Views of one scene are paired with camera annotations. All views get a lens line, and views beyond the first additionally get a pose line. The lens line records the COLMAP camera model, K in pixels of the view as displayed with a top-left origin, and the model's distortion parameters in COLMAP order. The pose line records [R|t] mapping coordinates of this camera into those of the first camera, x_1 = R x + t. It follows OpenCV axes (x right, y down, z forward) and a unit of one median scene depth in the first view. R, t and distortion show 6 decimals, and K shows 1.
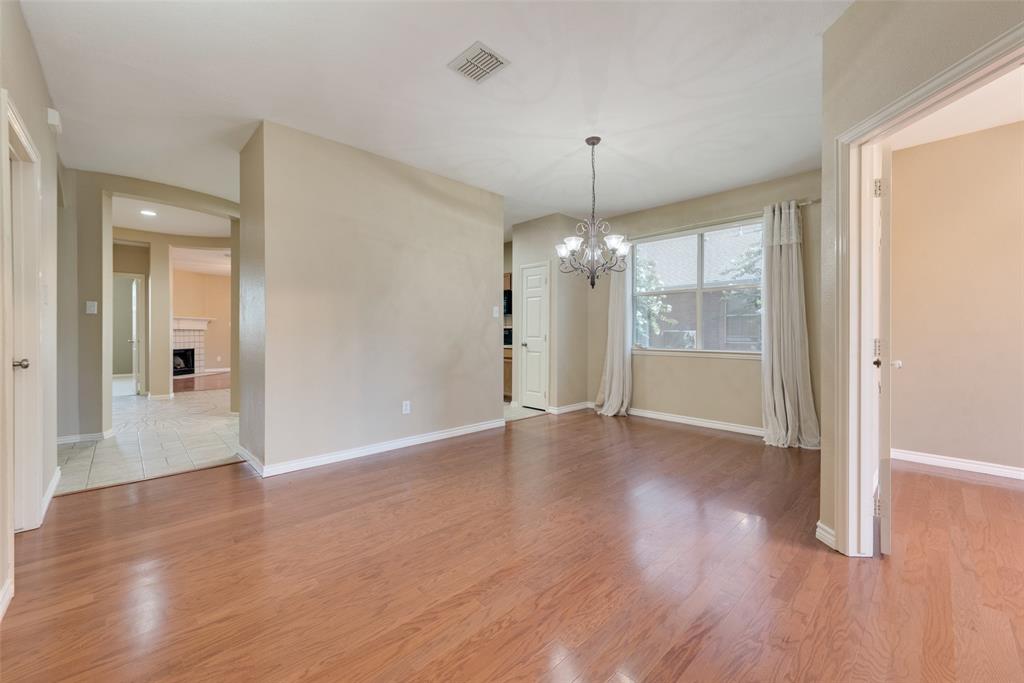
lens RADIAL K [[402.0, 0, 512.0], [0, 402.0, 341.5], [0, 0, 1]] dist [0.003807, 0.000098]
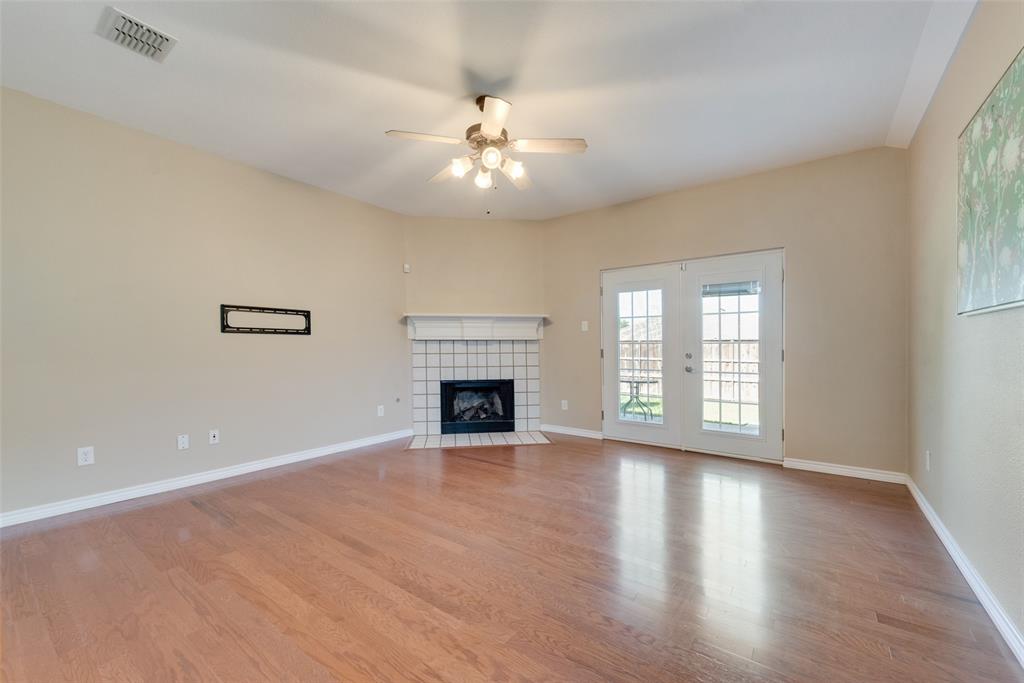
lens RADIAL K [[402.0, 0, 512.0], [0, 402.0, 341.5], [0, 0, 1]] dist [0.003807, 0.000098]
pose [[0.157471, -0.011161, -0.987461, -0.317953], [-0.020707, 0.999679, -0.014601, -0.020324], [0.987307, 0.022746, 0.157189, 0.917270]]
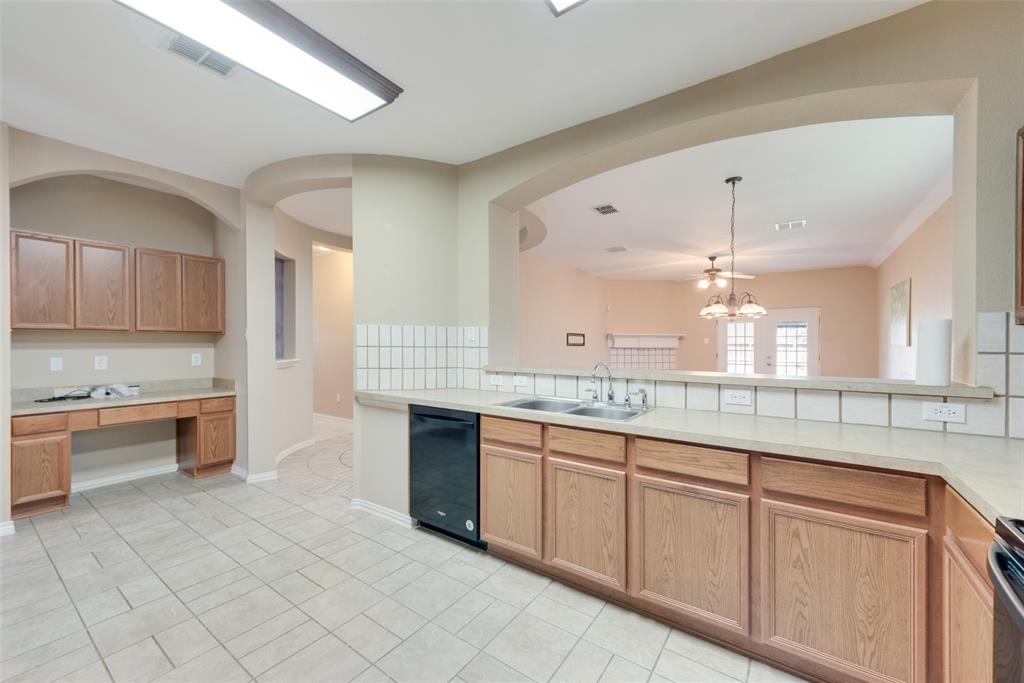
lens RADIAL K [[402.0, 0, 512.0], [0, 402.0, 341.5], [0, 0, 1]] dist [0.003807, 0.000098]
pose [[0.193509, -0.003776, -0.981091, -0.021835], [-0.026570, 0.999606, -0.009088, -0.026278], [0.980739, 0.027826, 0.193332, 0.522606]]
